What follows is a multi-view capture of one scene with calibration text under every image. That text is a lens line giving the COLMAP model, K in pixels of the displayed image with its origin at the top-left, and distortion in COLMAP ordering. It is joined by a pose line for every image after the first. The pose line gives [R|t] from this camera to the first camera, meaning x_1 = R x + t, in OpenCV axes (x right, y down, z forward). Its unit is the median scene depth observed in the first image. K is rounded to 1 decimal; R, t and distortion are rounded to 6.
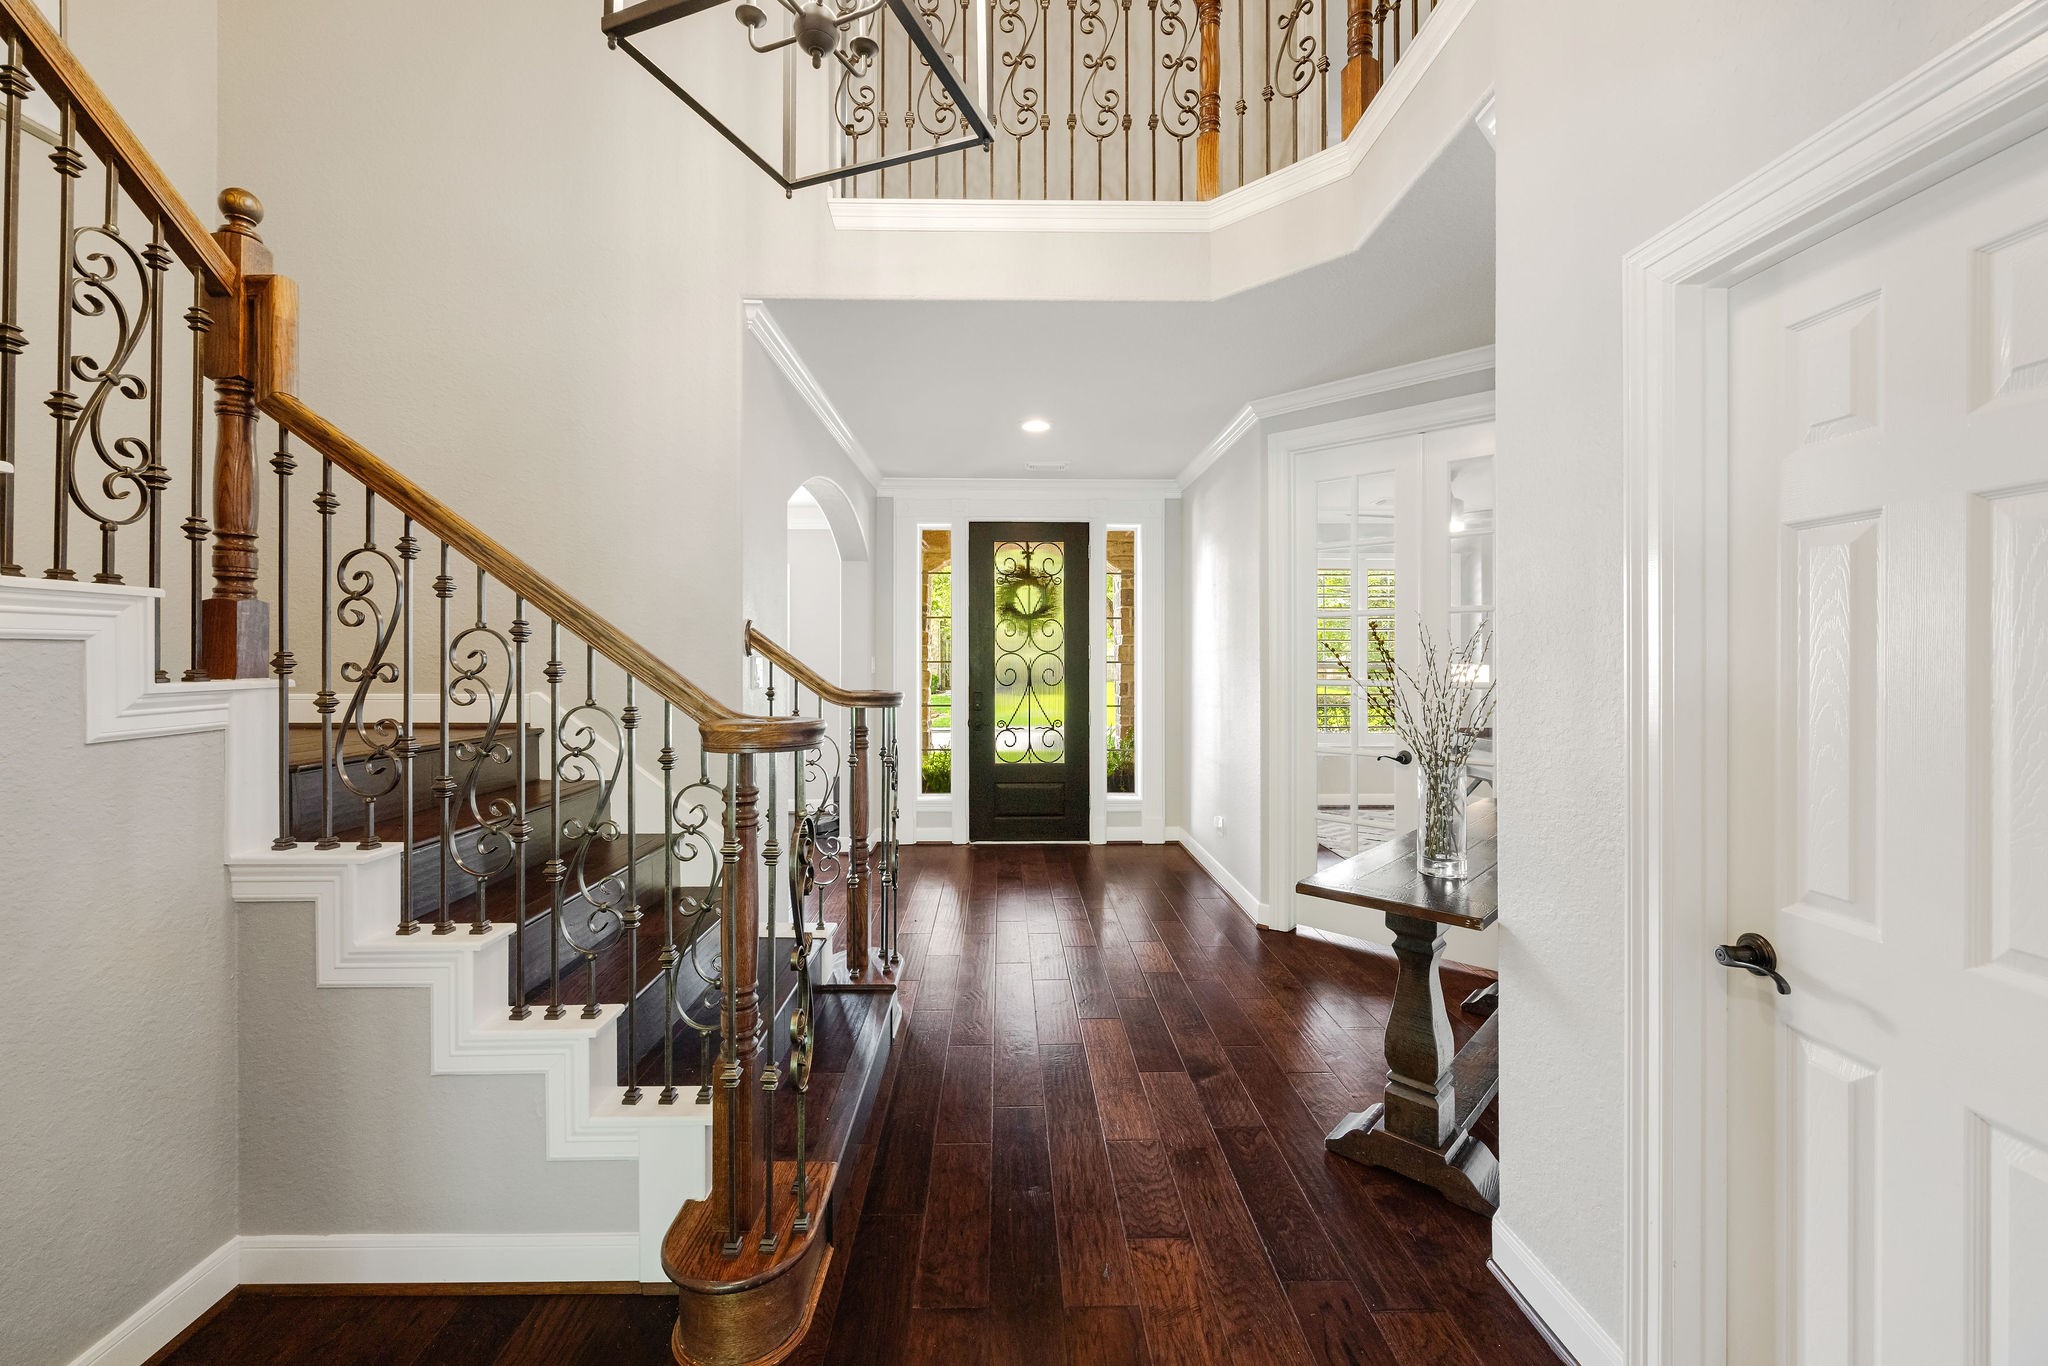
lens RADIAL K [[820.9, 0, 1020.7], [0, 820.9, 664.0], [0, 0, 1]] dist [-0.000961, 0.000152]
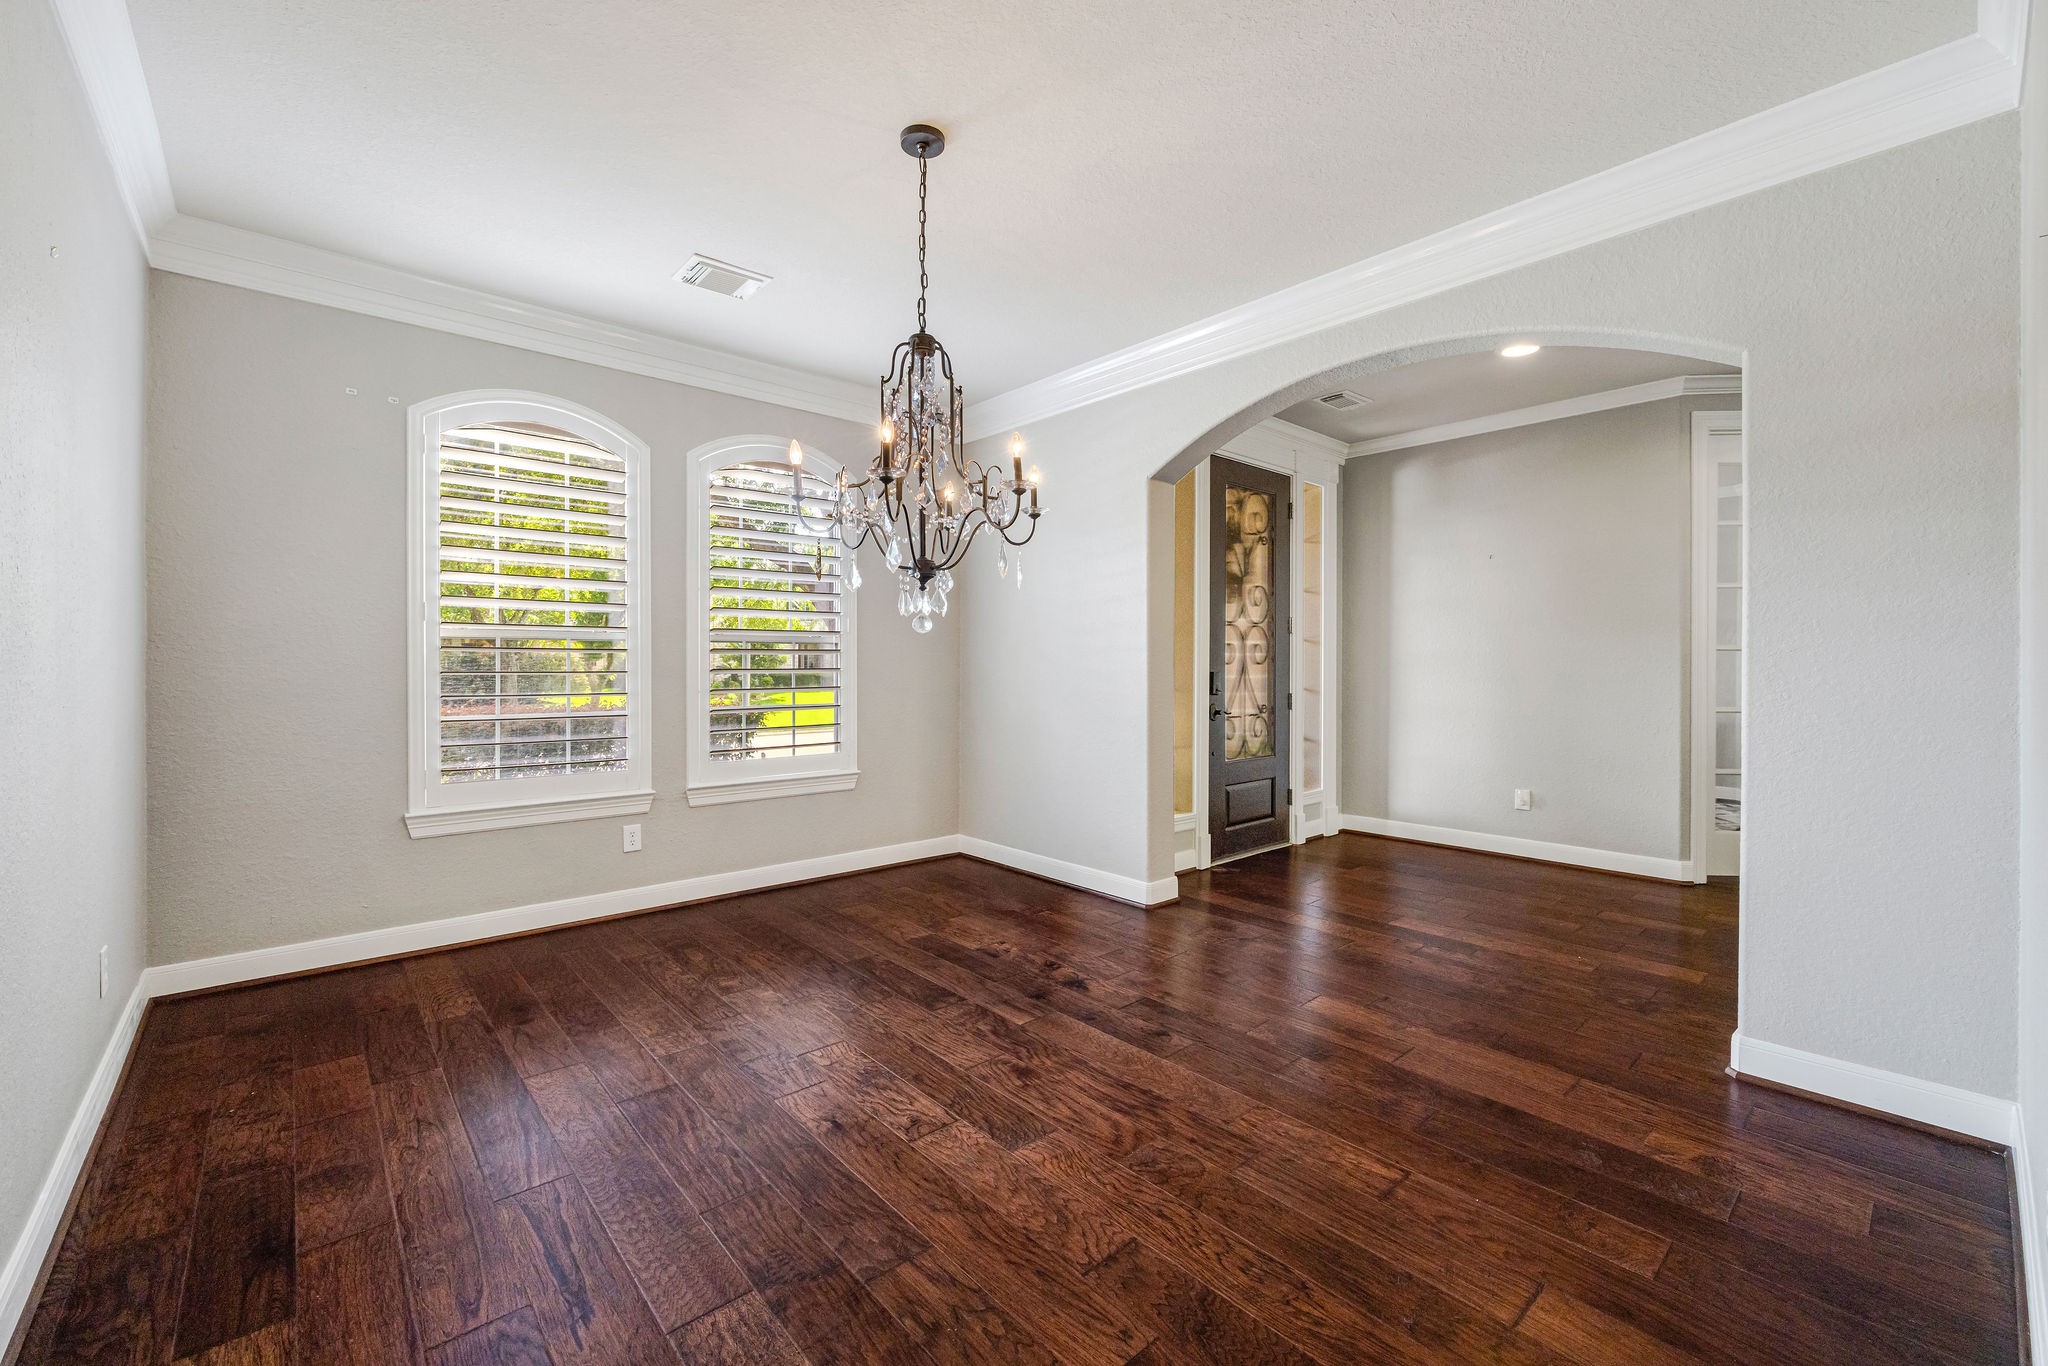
lens RADIAL K [[820.9, 0, 1020.7], [0, 820.9, 664.0], [0, 0, 1]] dist [-0.000961, 0.000152]
pose [[0.764746, 0.001079, 0.644331, -0.699528], [-0.002665, 0.999995, 0.001489, 0.026249], [-0.644326, -0.002856, 0.764745, 0.517531]]
